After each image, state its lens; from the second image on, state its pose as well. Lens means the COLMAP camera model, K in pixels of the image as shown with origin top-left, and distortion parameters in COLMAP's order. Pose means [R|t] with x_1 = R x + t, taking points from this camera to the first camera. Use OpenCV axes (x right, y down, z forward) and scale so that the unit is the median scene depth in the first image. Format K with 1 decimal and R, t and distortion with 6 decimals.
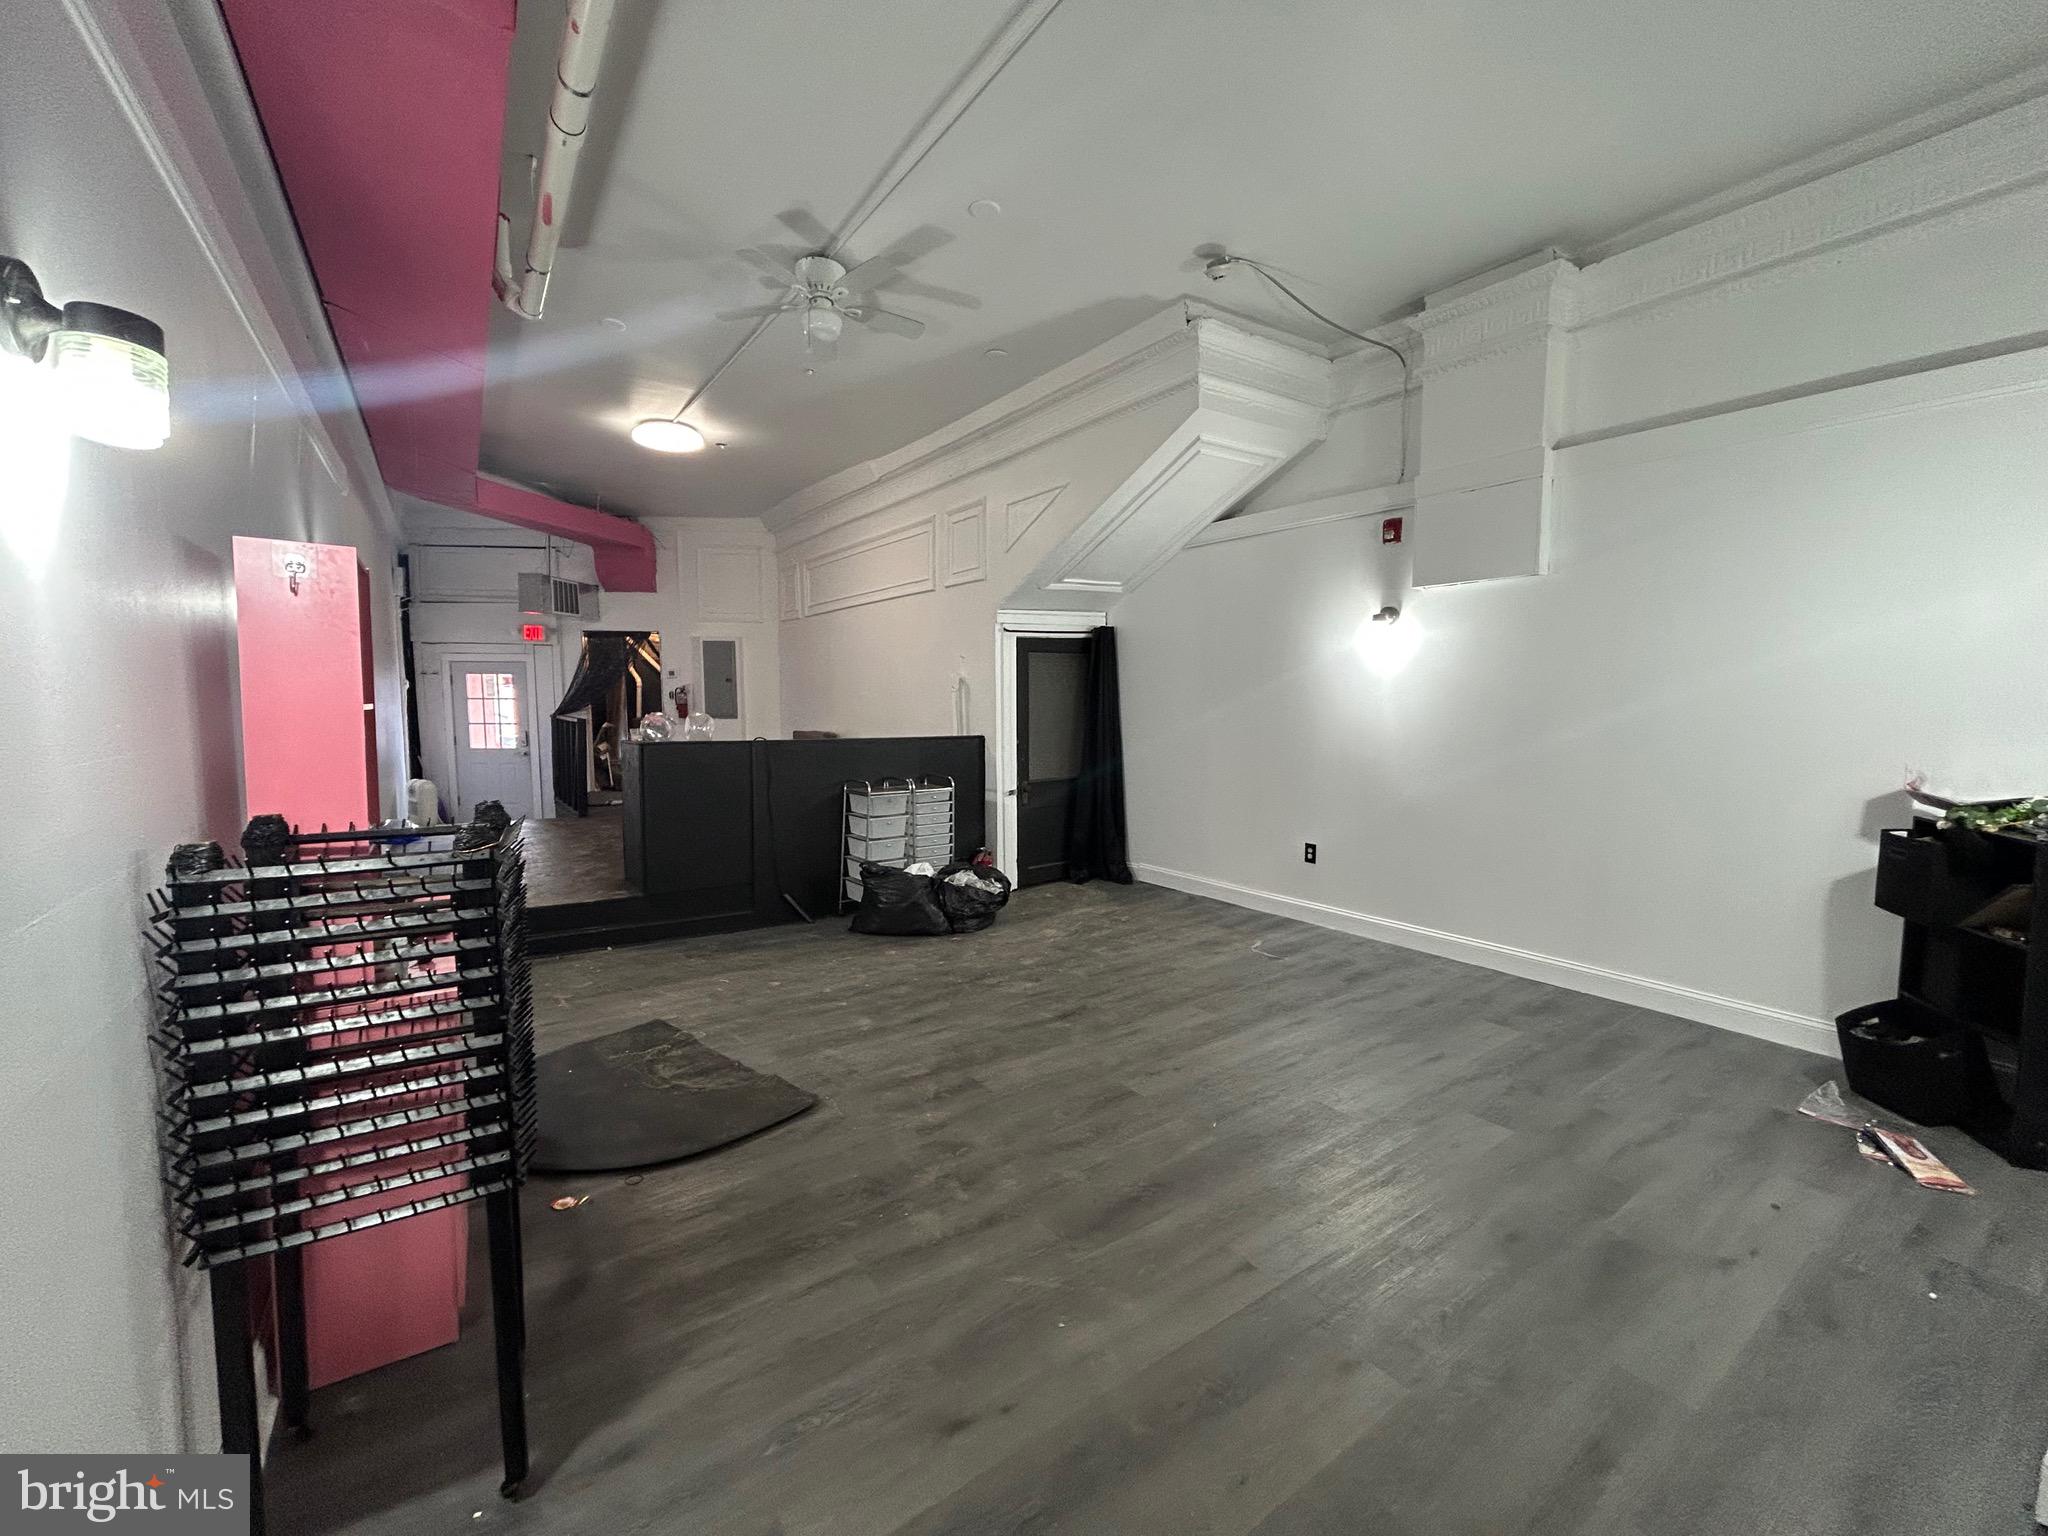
lens RADIAL K [[840.4, 0, 1026.3], [0, 840.4, 763.3], [0, 0, 1]] dist [-0.000382, -0.000071]
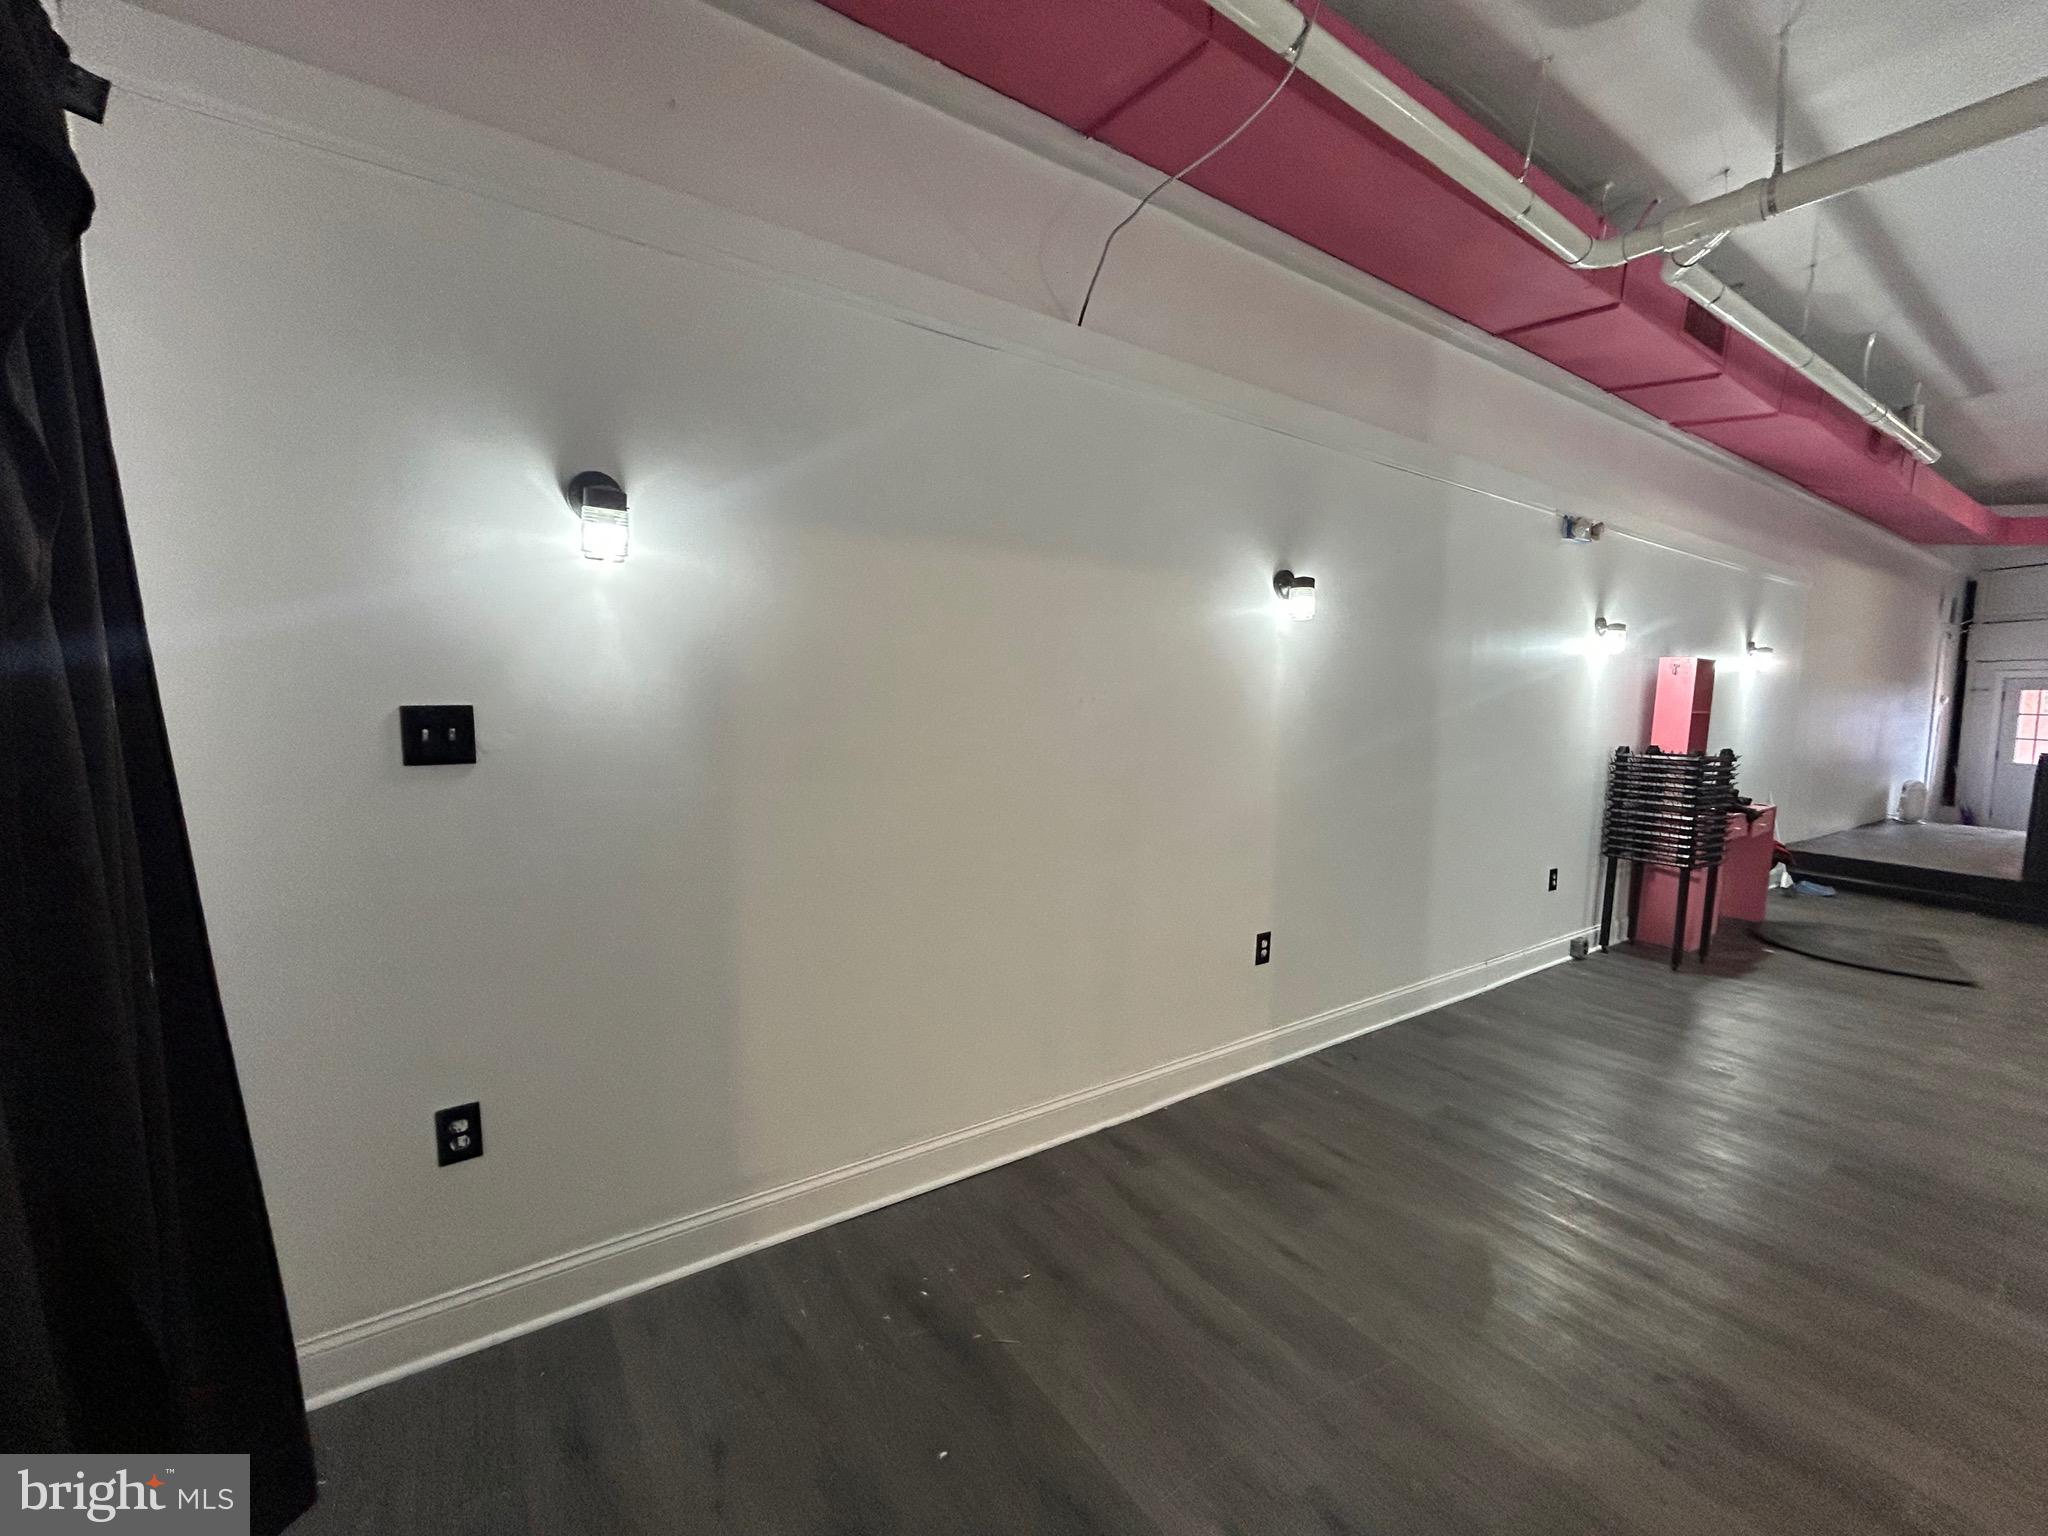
lens RADIAL K [[834.1, 0, 1031.0], [0, 834.1, 768.0], [0, 0, 1]] dist [0.006350, -0.000225]
pose [[0.019087, 0.089266, -0.995825, 0.340330], [-0.098630, 0.991316, 0.086971, 0.016885], [0.994941, 0.096558, 0.027726, -0.217997]]
